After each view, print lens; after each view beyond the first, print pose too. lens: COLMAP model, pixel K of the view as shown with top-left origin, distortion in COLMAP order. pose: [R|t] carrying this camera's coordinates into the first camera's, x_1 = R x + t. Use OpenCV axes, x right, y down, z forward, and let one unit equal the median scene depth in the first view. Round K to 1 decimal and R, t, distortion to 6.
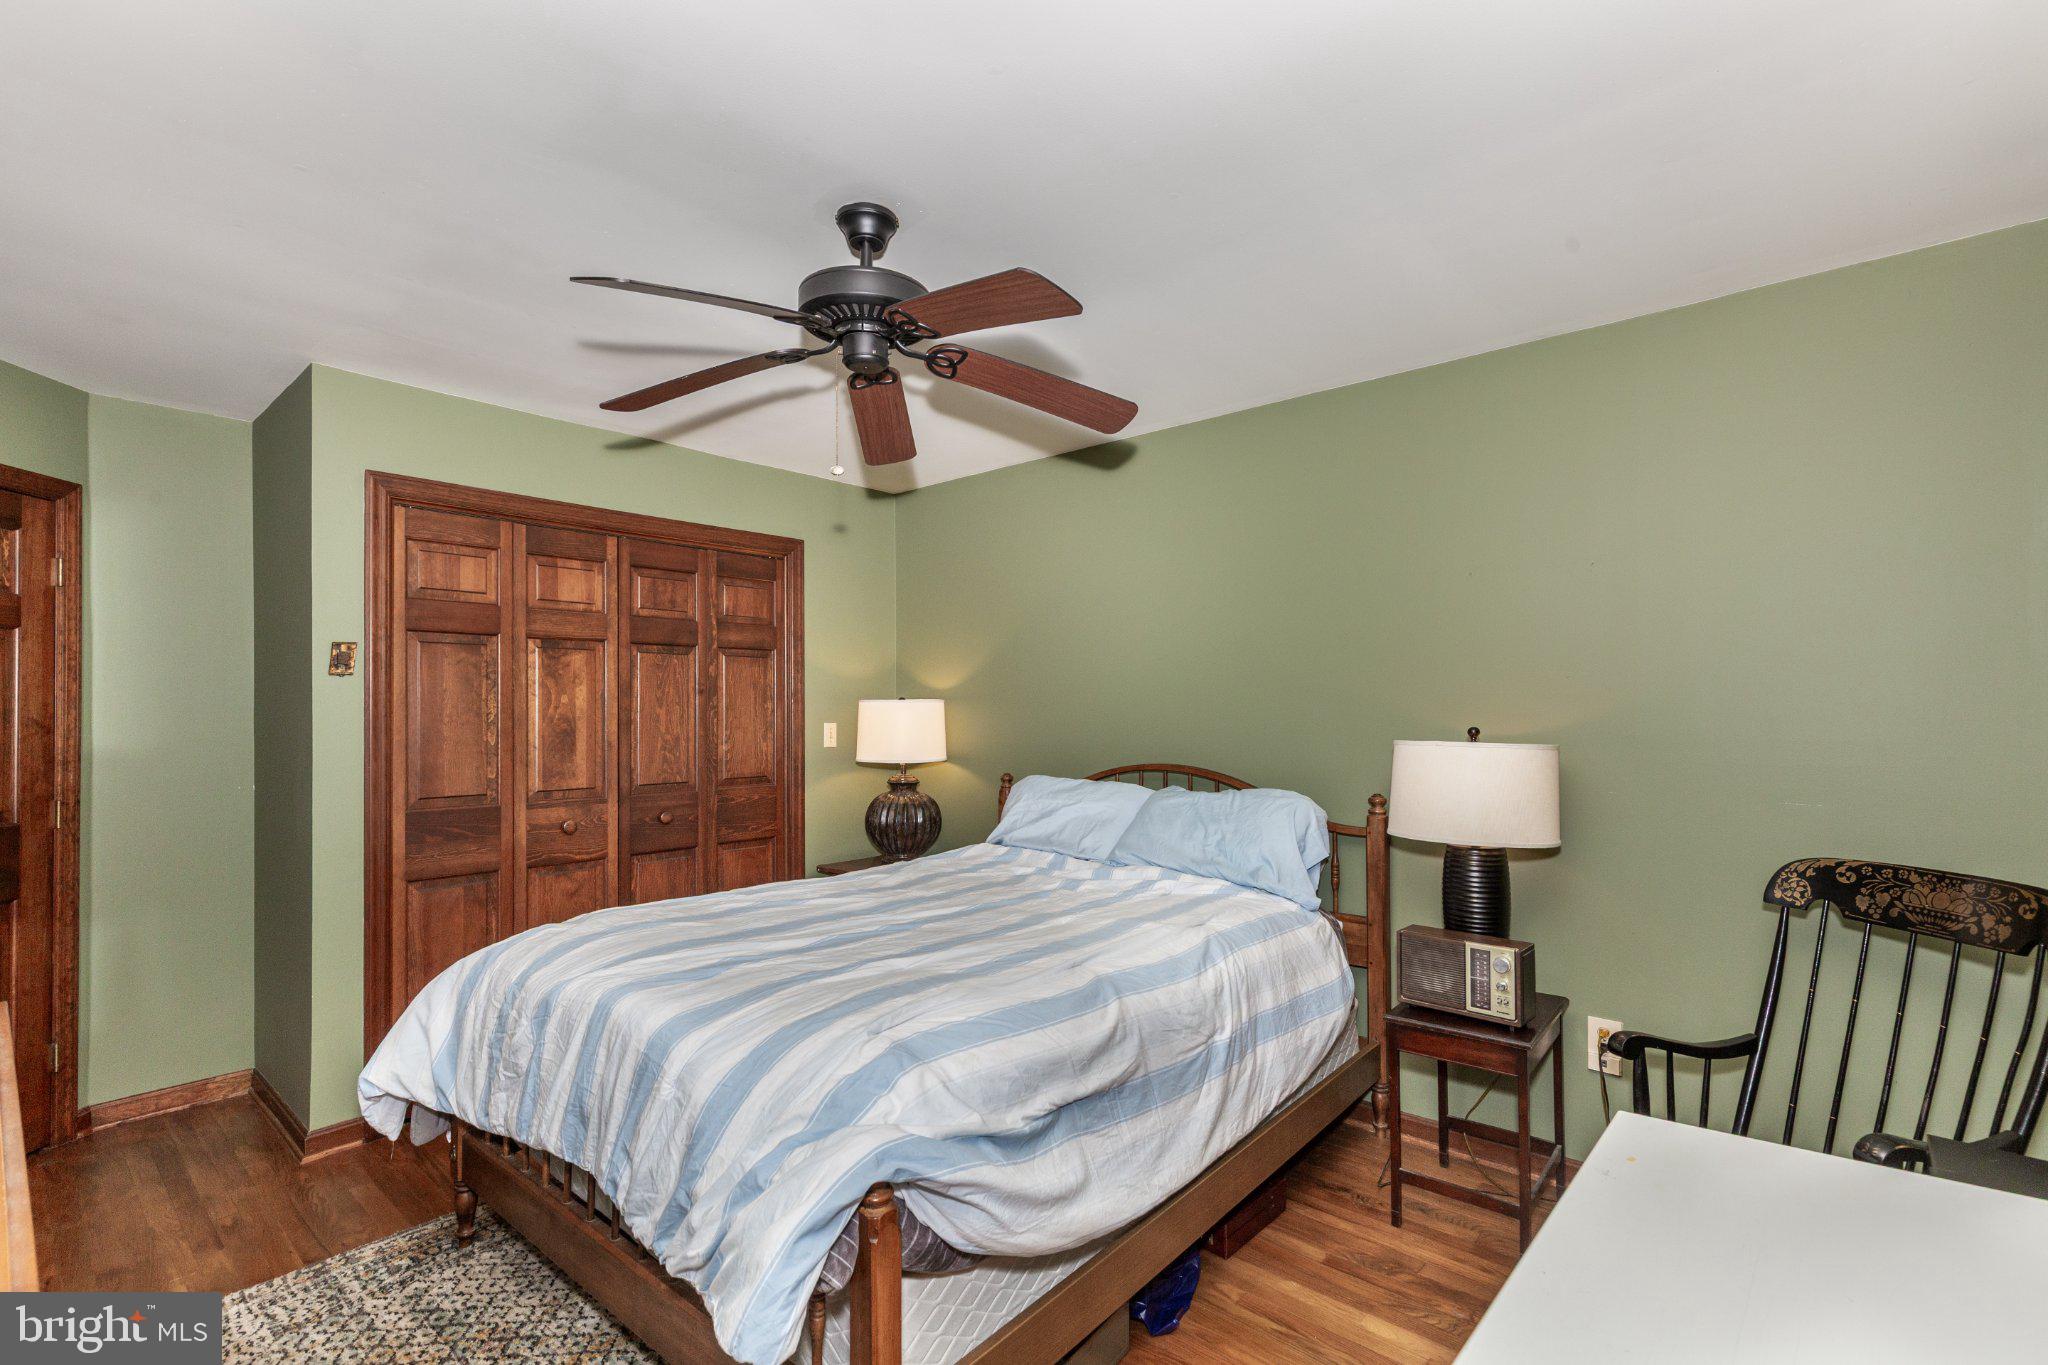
lens RADIAL K [[924.7, 0, 1047.5], [0, 924.7, 708.2], [0, 0, 1]] dist [0.000583, -0.000013]
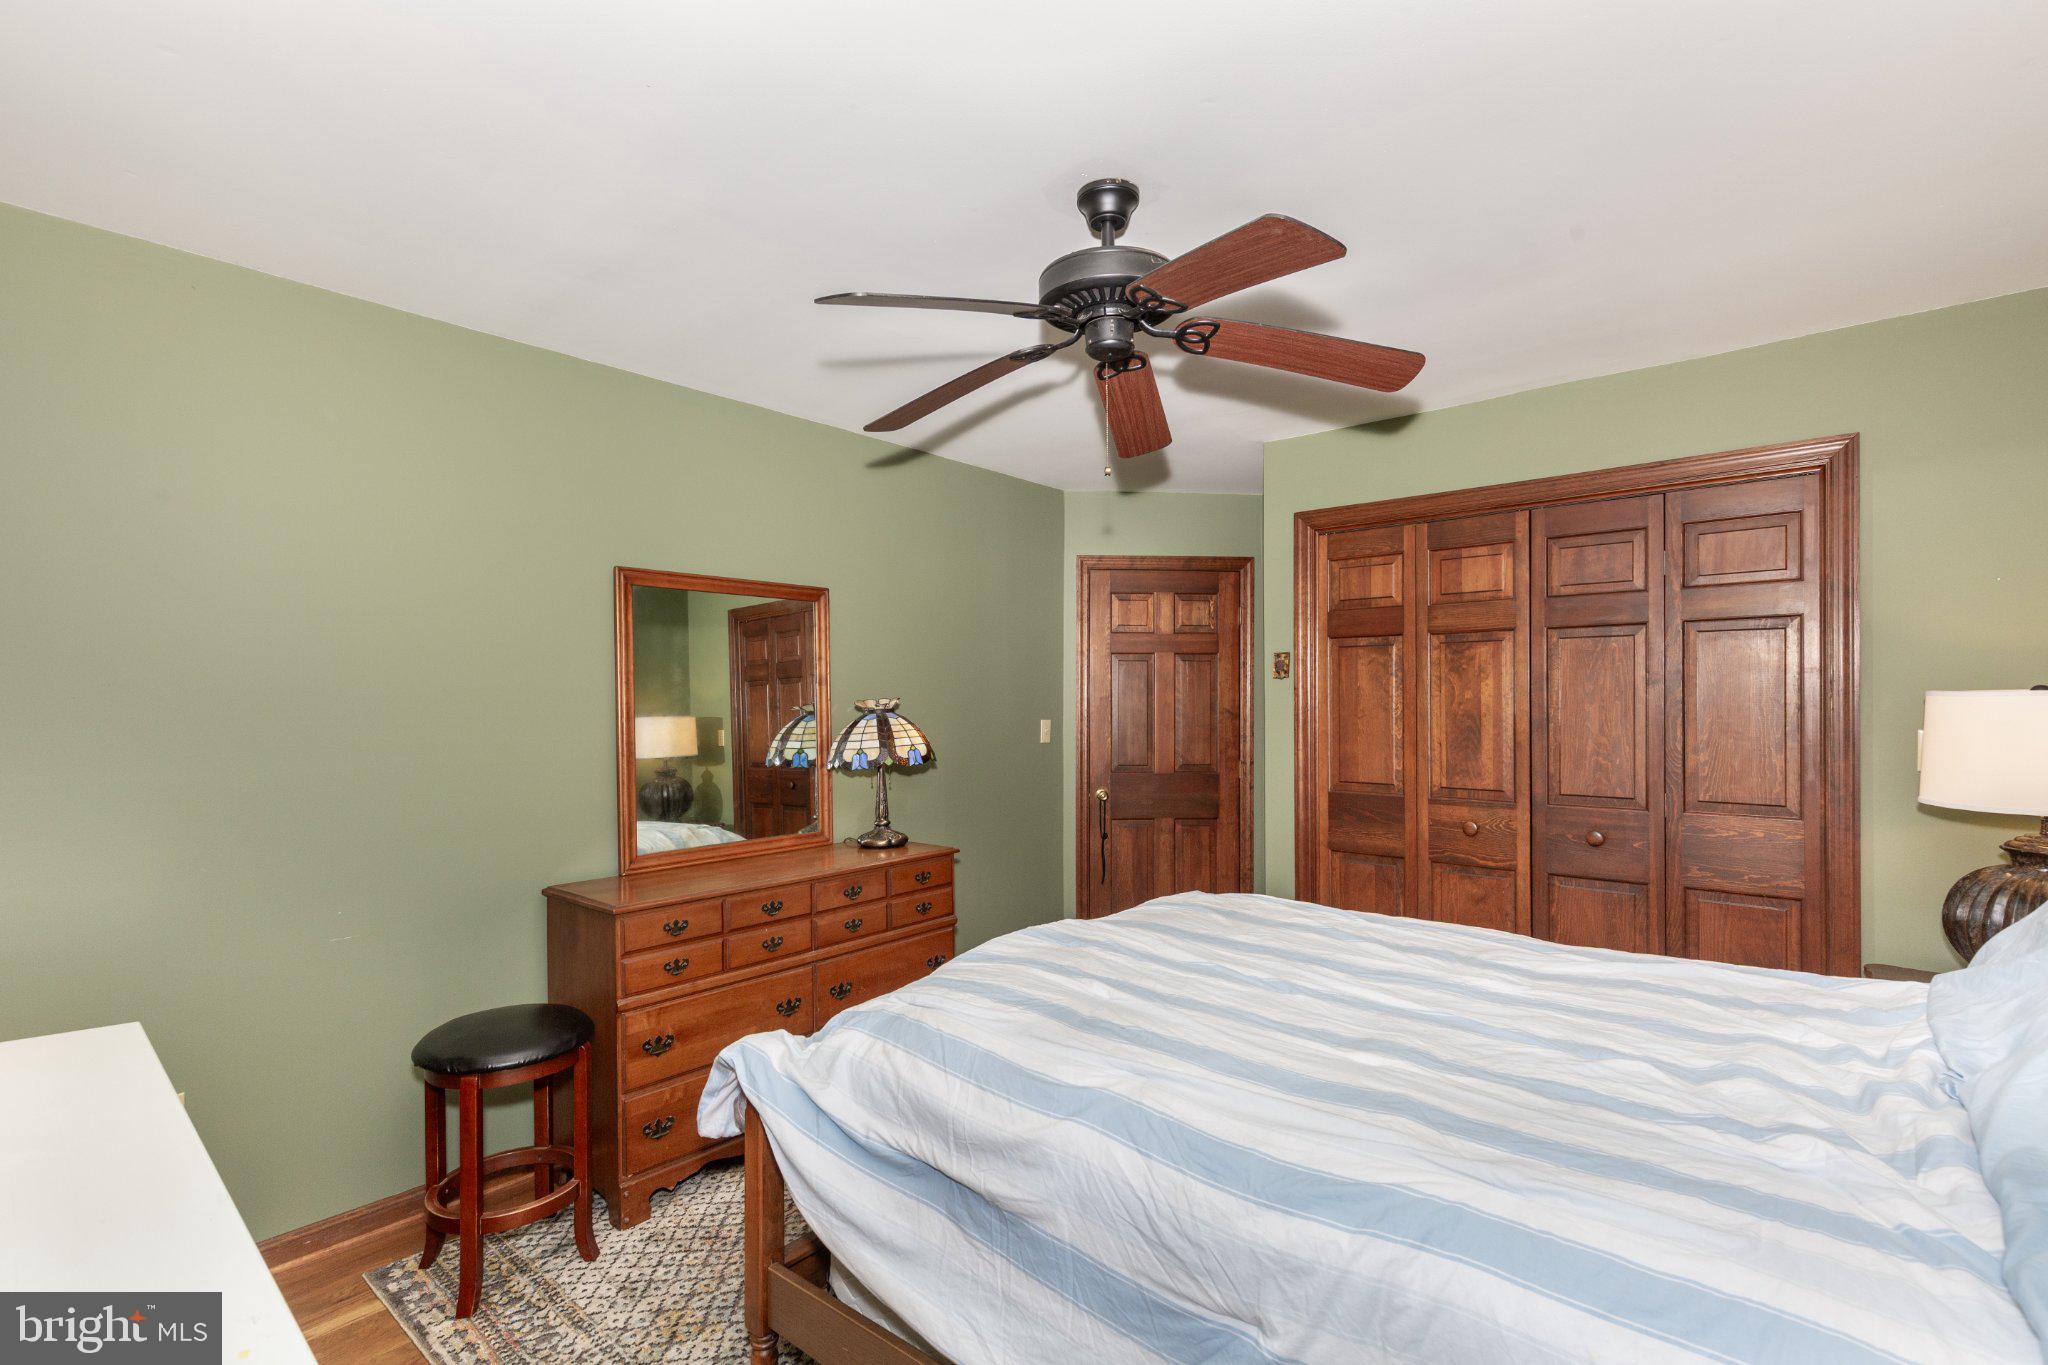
lens RADIAL K [[924.7, 0, 1047.5], [0, 924.7, 708.2], [0, 0, 1]] dist [0.000583, -0.000013]
pose [[0.008513, 0.007993, -0.999932, 0.446987], [-0.001617, 0.999967, 0.007980, -0.002550], [0.999962, 0.001549, 0.008526, 0.576007]]
